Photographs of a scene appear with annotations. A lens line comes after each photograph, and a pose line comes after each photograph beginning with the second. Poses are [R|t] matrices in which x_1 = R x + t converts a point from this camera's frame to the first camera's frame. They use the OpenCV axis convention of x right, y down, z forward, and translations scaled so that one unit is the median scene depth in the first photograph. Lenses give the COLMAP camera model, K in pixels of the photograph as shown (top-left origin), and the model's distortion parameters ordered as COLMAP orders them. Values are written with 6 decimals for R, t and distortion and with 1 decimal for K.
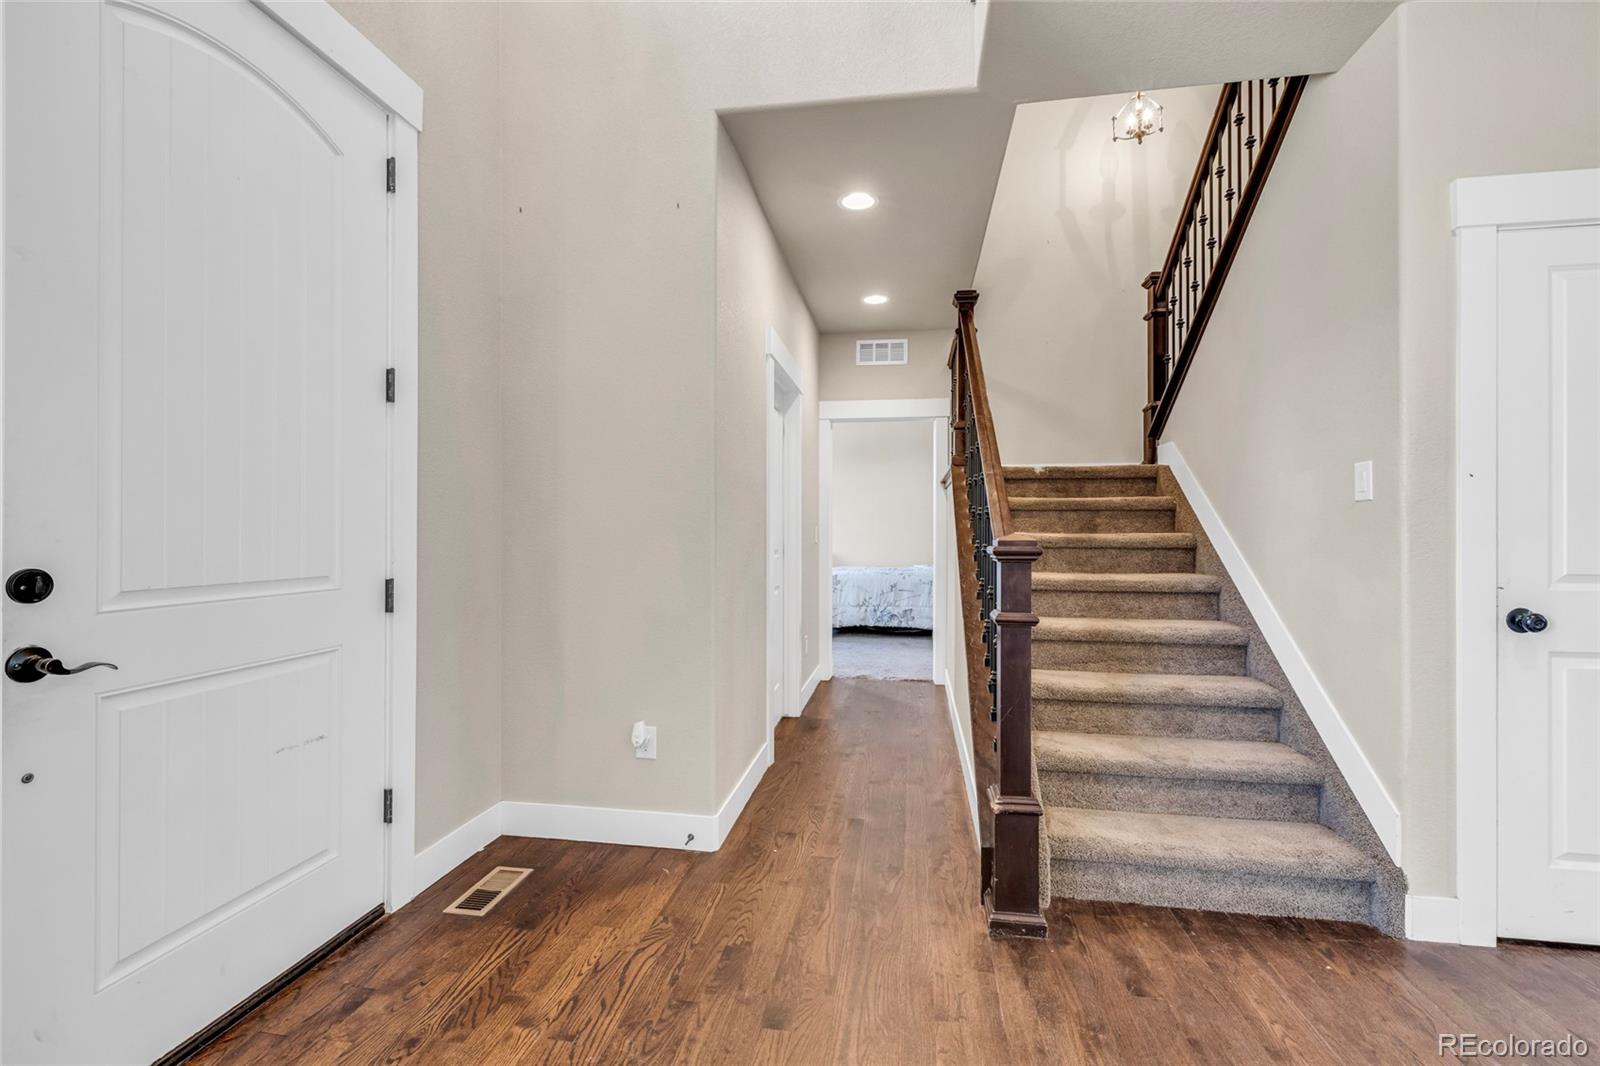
lens RADIAL K [[668.4, 0, 806.7], [0, 668.4, 532.3], [0, 0, 1]] dist [0.001433, 0.000731]
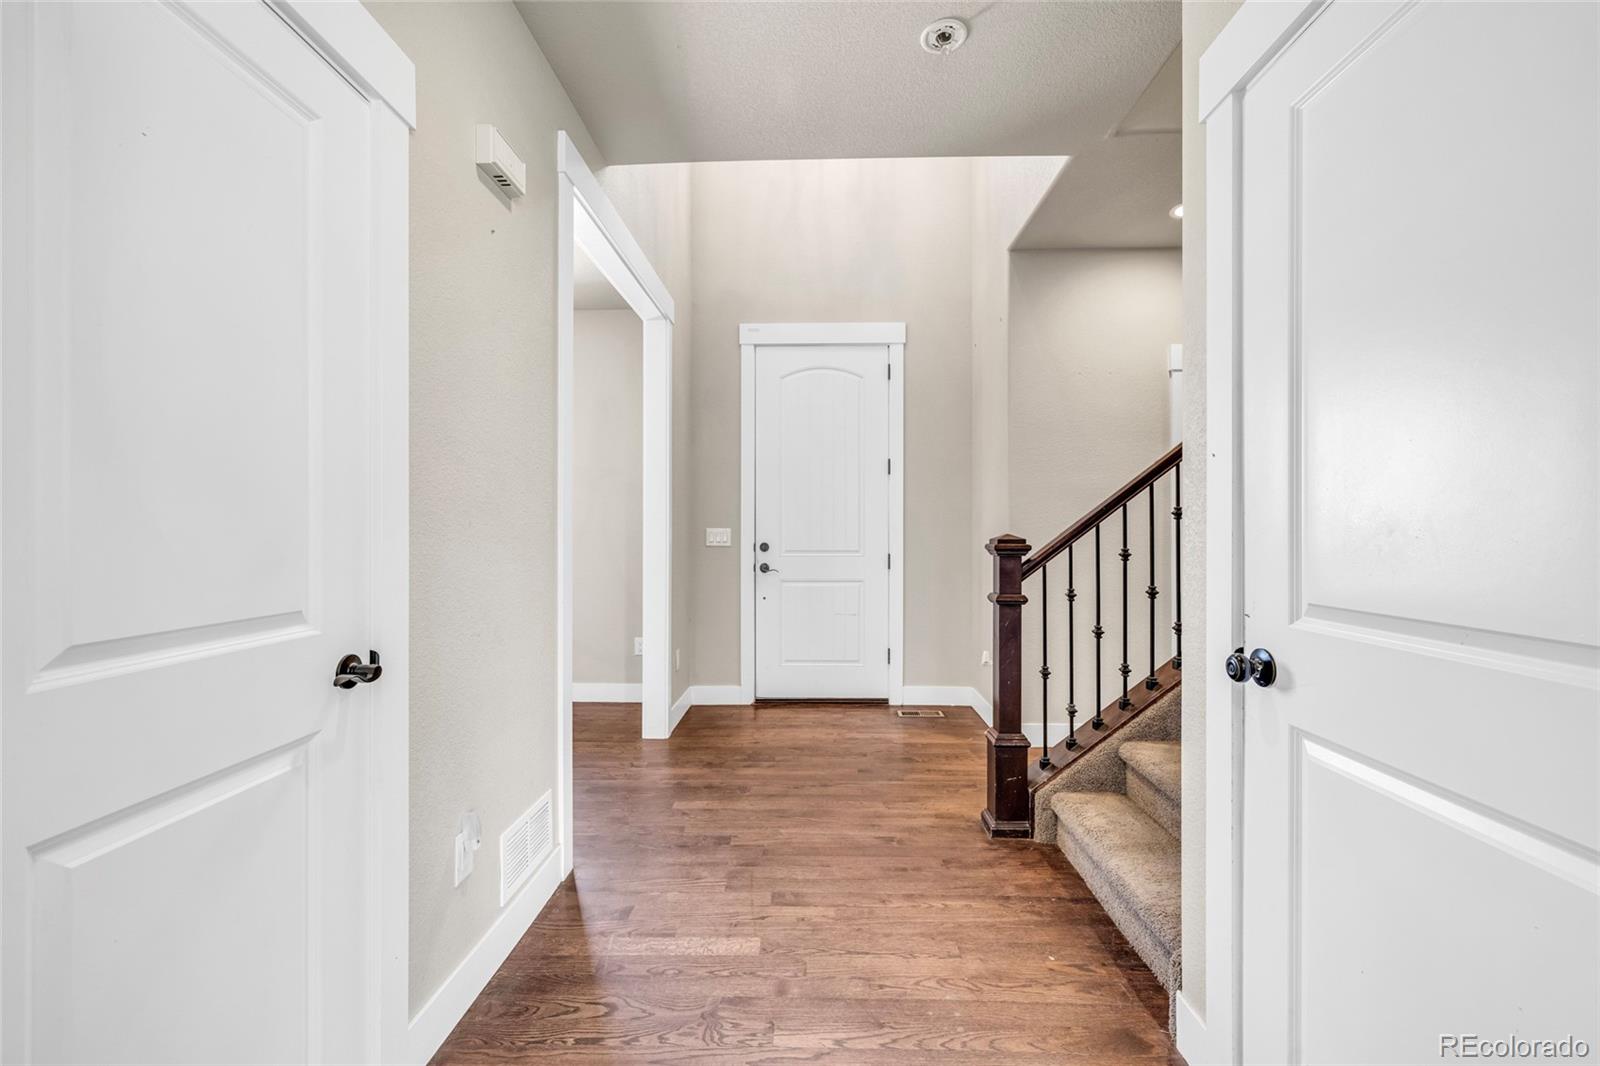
lens RADIAL K [[668.4, 0, 806.7], [0, 668.4, 532.3], [0, 0, 1]] dist [0.001433, 0.000731]
pose [[0.129702, -0.000224, -0.991553, 1.690487], [0.002507, 0.999997, 0.000102, -0.002998], [0.991550, -0.002499, 0.129702, 0.481404]]
